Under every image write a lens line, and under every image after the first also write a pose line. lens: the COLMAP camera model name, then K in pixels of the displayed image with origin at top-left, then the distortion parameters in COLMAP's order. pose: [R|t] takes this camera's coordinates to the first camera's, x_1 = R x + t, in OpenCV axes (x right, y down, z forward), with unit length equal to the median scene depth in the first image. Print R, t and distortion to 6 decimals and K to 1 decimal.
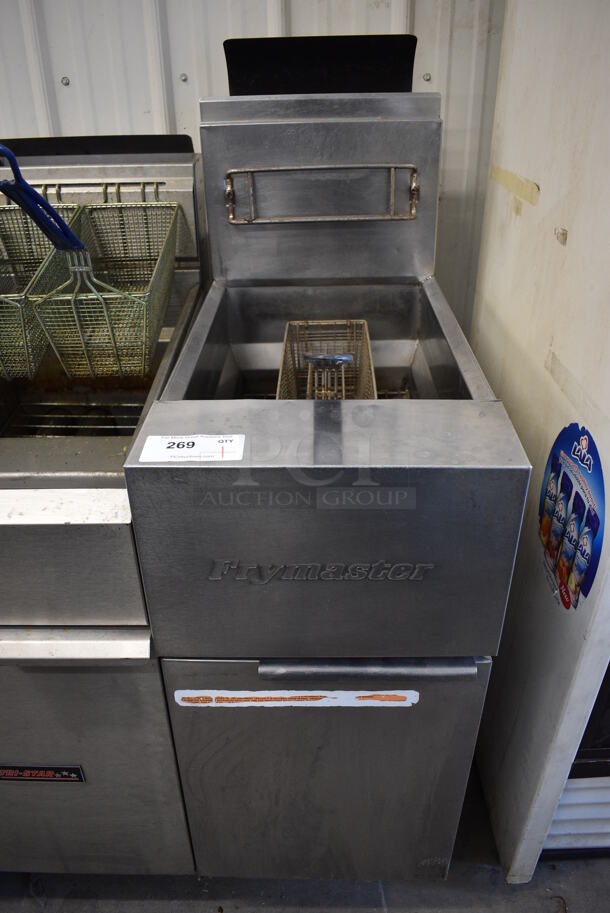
lens RADIAL K [[710.2, 0, 305.0], [0, 710.2, 456.5], [0, 0, 1]] dist [-0.091346, 0.010020]
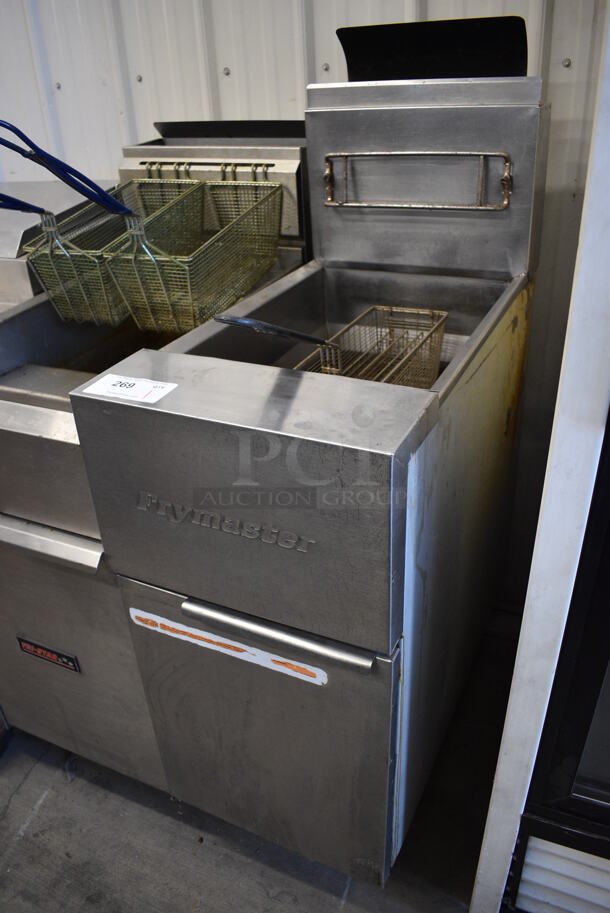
lens RADIAL K [[710.2, 0, 305.0], [0, 710.2, 456.5], [0, 0, 1]] dist [-0.091346, 0.010020]
pose [[0.907263, 0.180371, -0.379920, 0.338133], [-0.180131, 0.982965, 0.036514, 0.002293], [0.380034, 0.035307, 0.924298, 0.039269]]
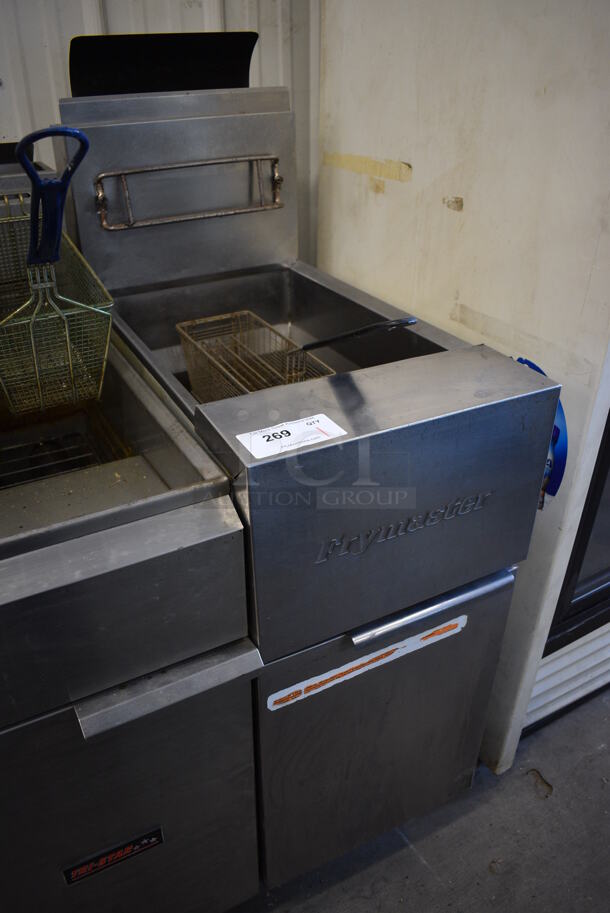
lens RADIAL K [[710.2, 0, 305.0], [0, 710.2, 456.5], [0, 0, 1]] dist [-0.091346, 0.010020]
pose [[0.876729, -0.233767, 0.420356, -0.349522], [0.238240, 0.970268, 0.042688, -0.013159], [-0.417837, 0.062720, 0.906355, 0.056958]]
